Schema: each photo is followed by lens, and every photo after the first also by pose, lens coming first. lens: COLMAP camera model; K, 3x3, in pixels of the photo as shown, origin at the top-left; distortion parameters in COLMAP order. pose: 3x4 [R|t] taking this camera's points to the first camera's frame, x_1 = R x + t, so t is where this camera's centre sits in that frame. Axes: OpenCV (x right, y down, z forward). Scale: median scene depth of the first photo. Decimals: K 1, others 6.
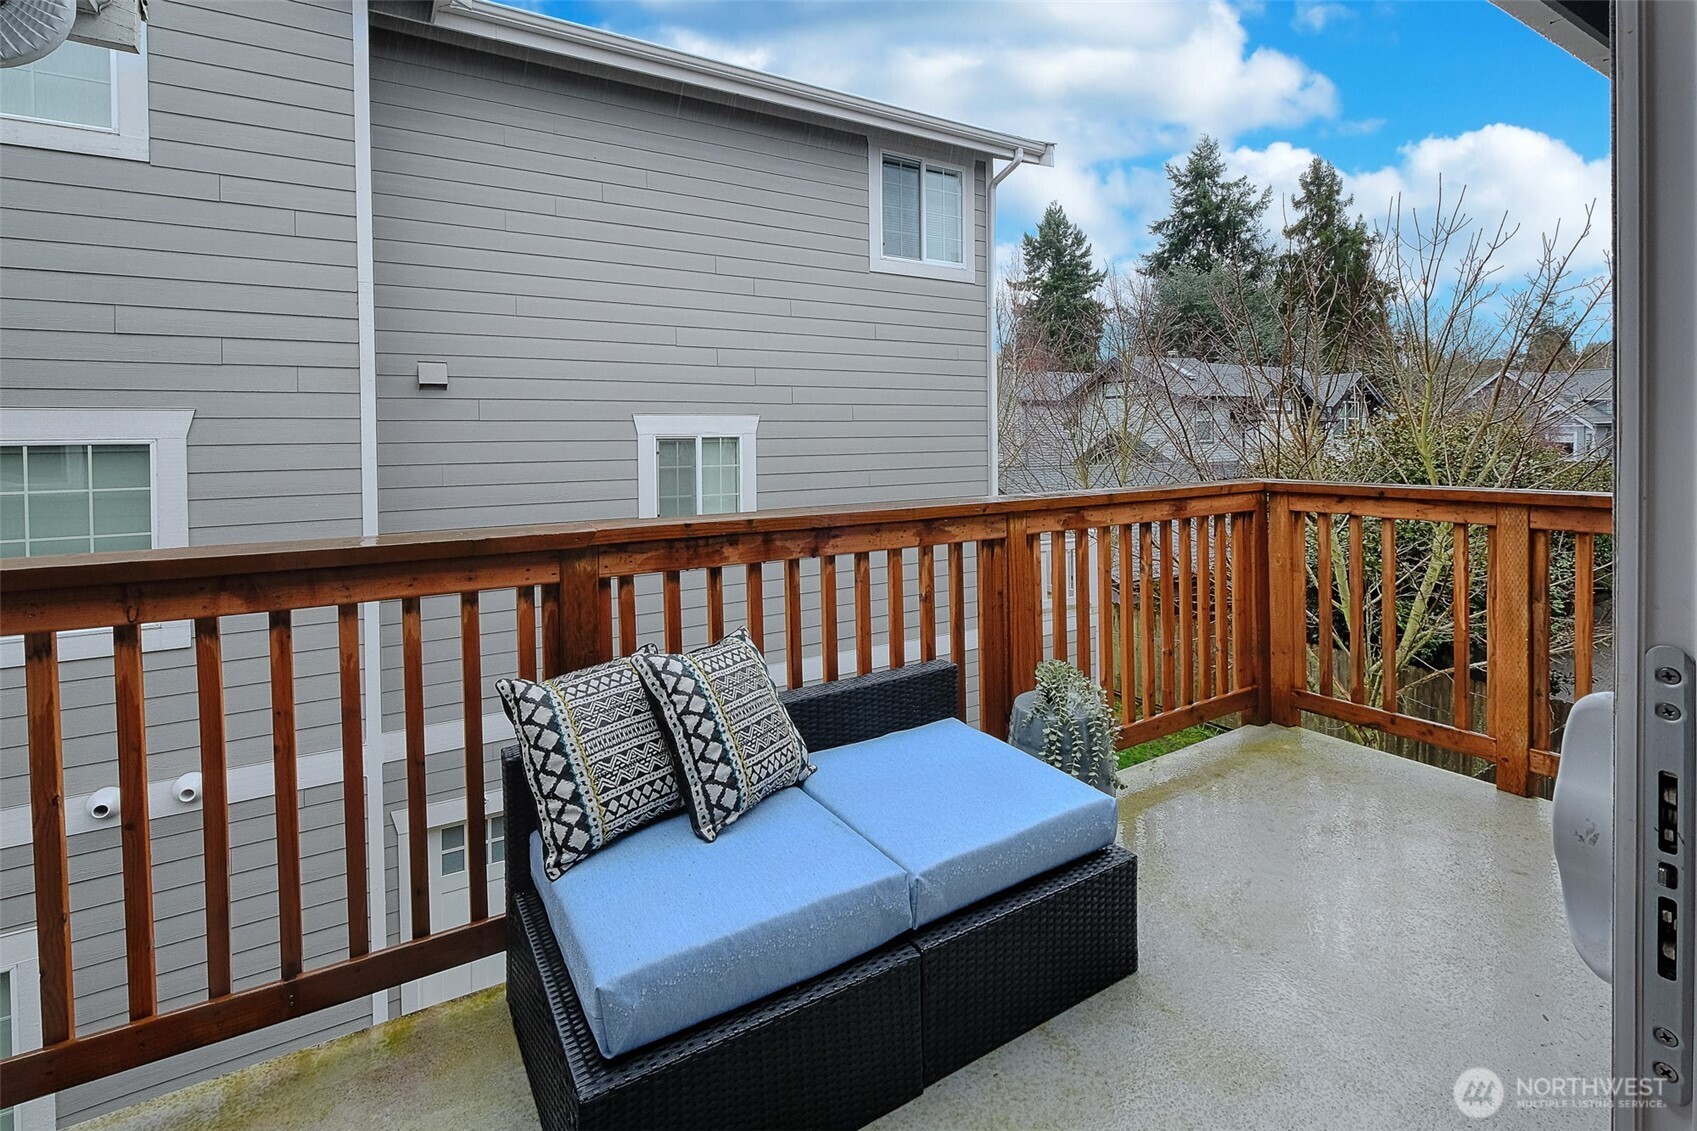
lens RADIAL K [[761.6, 0, 829.5], [0, 761.6, 522.0], [0, 0, 1]] dist [0.000881, 0.000475]
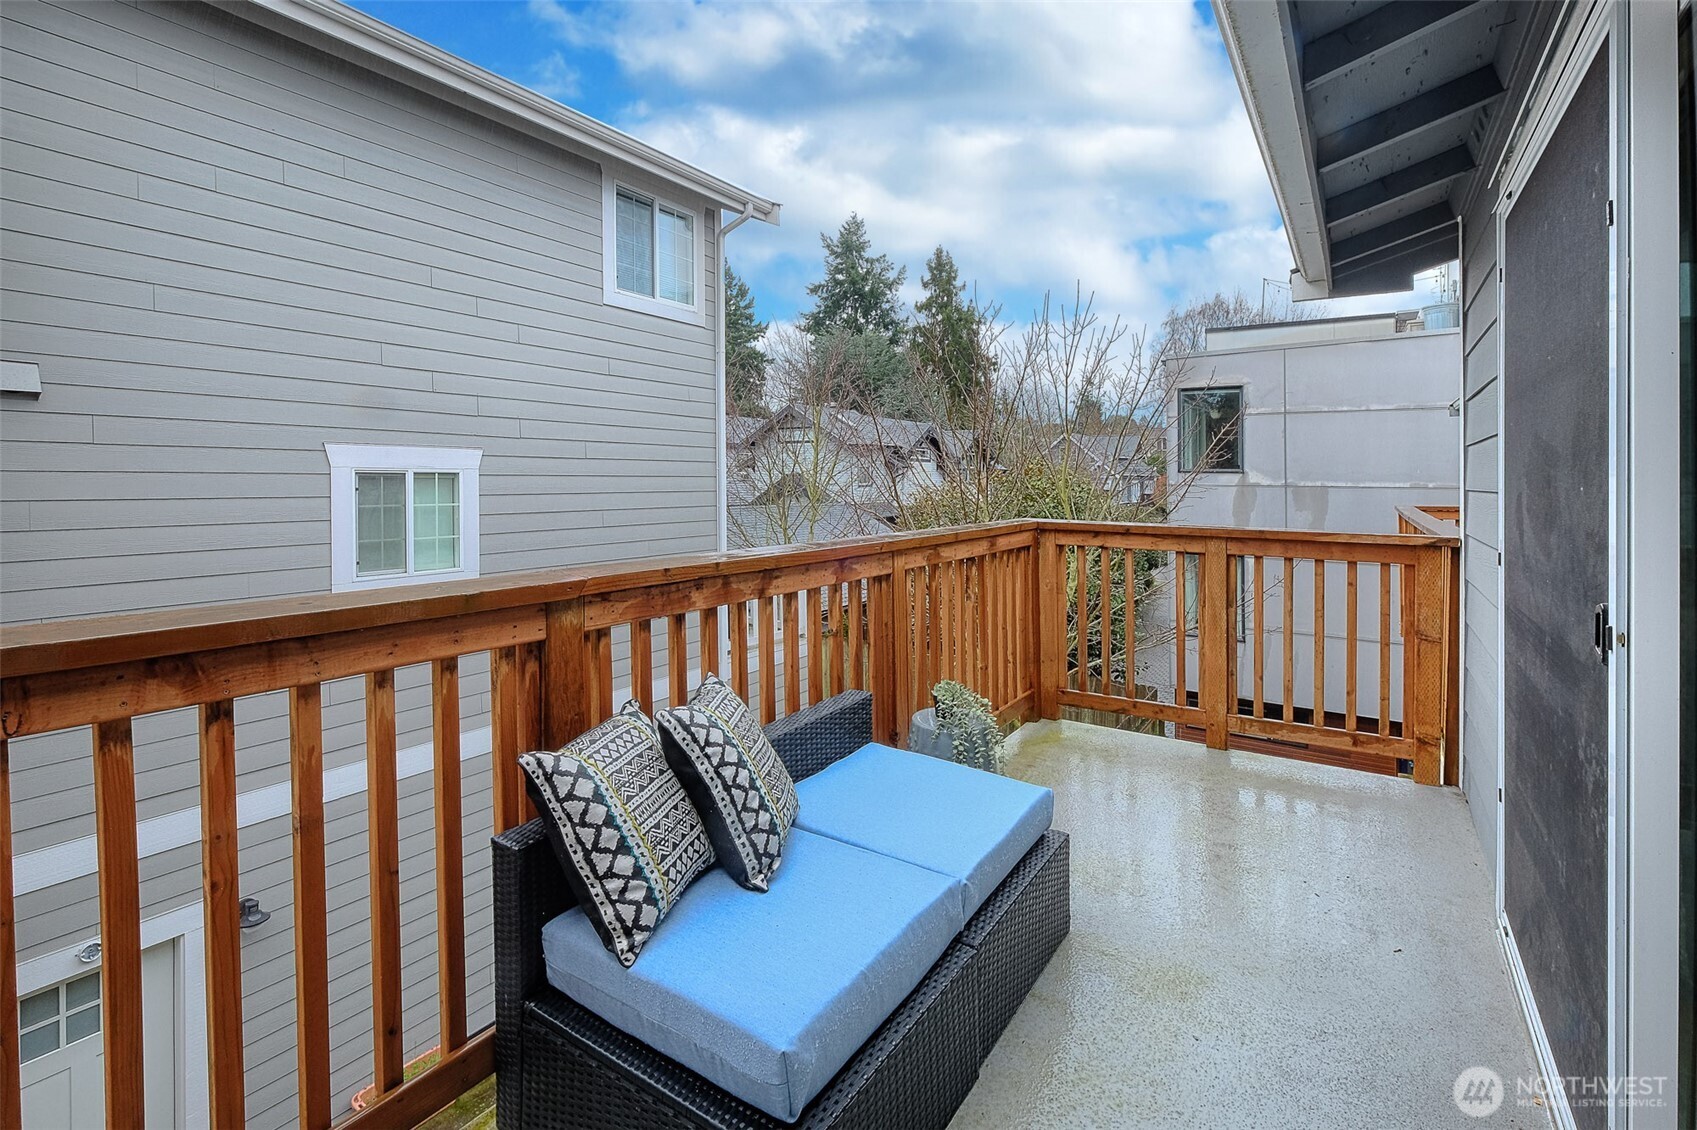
lens RADIAL K [[761.6, 0, 821.2], [0, 761.6, 550.0], [0, 0, 1]] dist [0.000881, 0.000475]
pose [[0.909977, -0.020155, 0.414169, -0.249861], [0.026363, 0.999609, -0.009279, -0.004342], [-0.413821, 0.019362, 0.910153, 0.035682]]
